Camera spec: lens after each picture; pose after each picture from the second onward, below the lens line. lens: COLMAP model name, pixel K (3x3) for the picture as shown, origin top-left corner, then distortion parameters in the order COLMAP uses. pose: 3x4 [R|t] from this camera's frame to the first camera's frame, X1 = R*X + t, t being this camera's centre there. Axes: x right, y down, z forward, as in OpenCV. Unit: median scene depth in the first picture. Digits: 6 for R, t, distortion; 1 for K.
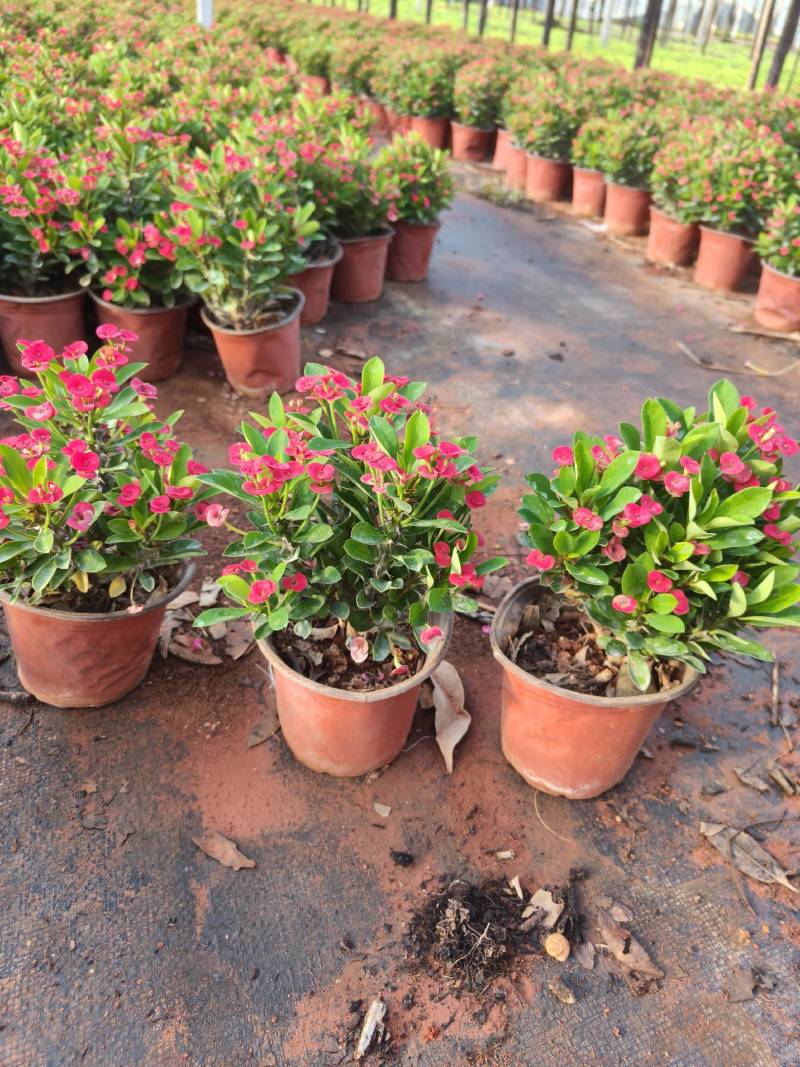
lens RADIAL K [[817.3, 0, 402.3], [0, 817.3, 536.7], [0, 0, 1]] dist [-0.004478, -0.000007]
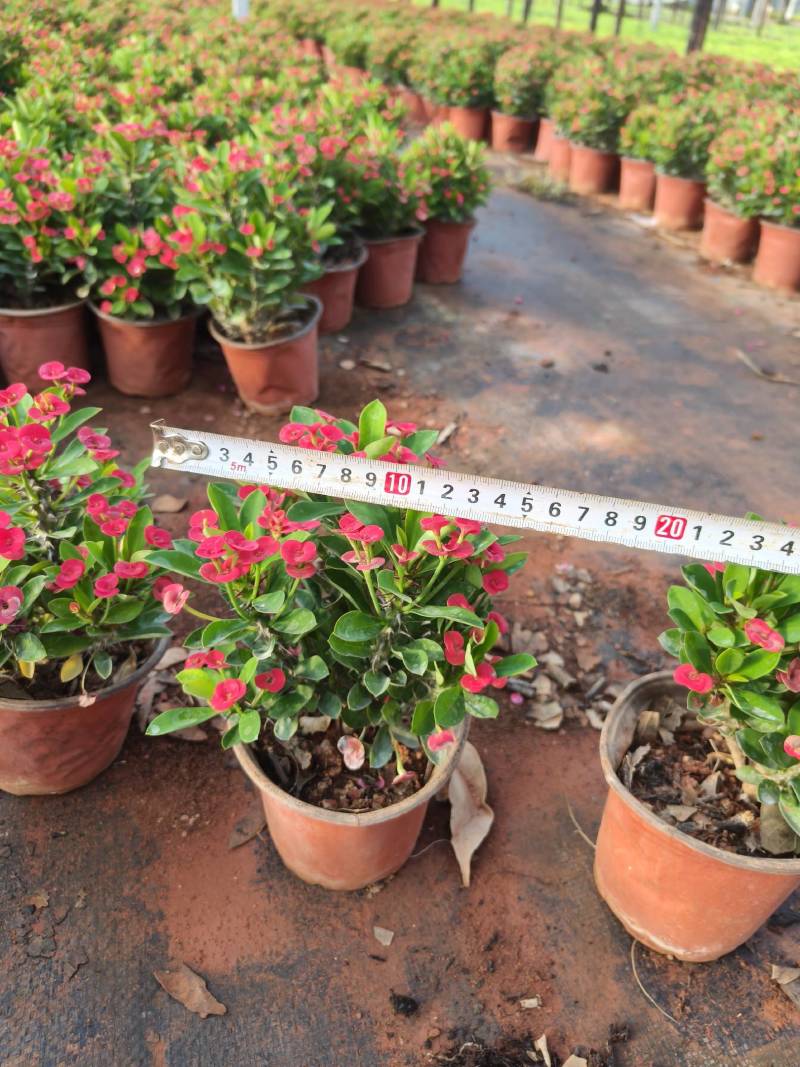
lens RADIAL K [[820.2, 0, 398.8], [0, 820.2, 529.8], [0, 0, 1]] dist [-0.012026, 0.002229]
pose [[0.998471, 0.009199, -0.054513, 0.020749], [-0.009139, 0.999957, 0.001340, -0.051965], [0.054523, -0.000840, 0.998512, 0.104101]]
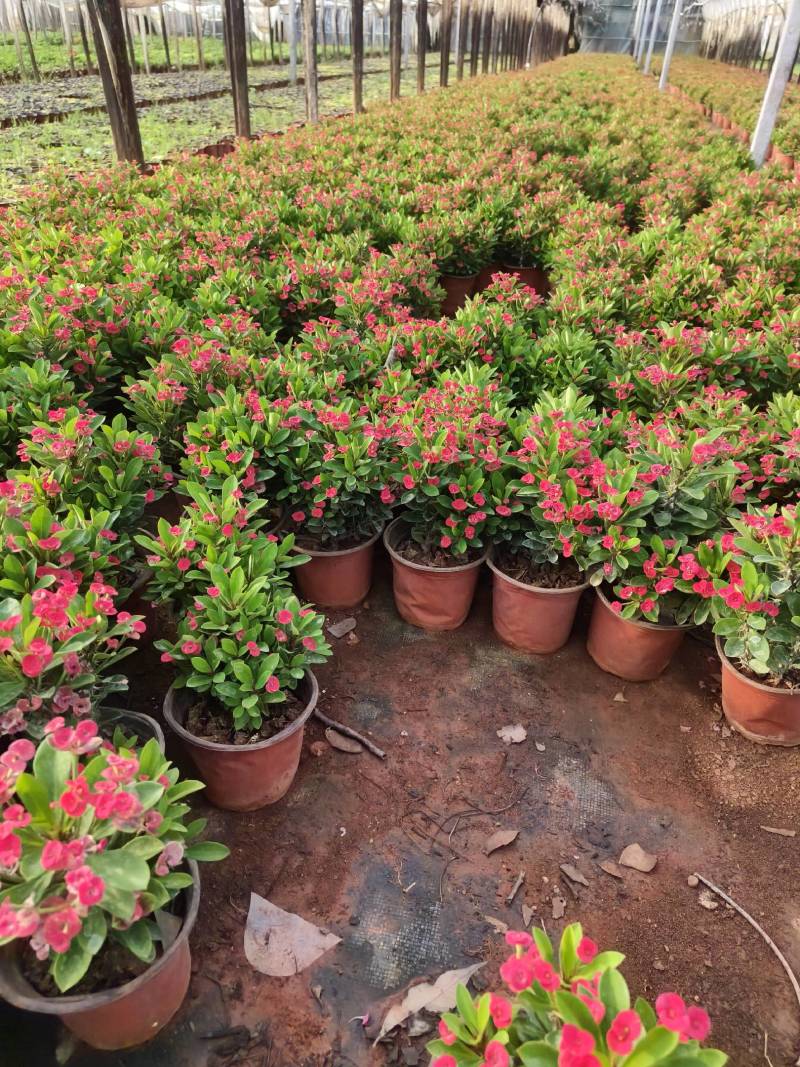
lens RADIAL K [[815.4, 0, 388.6], [0, 815.4, 528.2], [0, 0, 1]] dist [-0.020689, 0.010639]
pose [[0.850304, 0.246656, -0.464912, -0.191265], [-0.271727, 0.962279, 0.013554, -0.338878], [0.450718, 0.114804, 0.885253, 0.102259]]
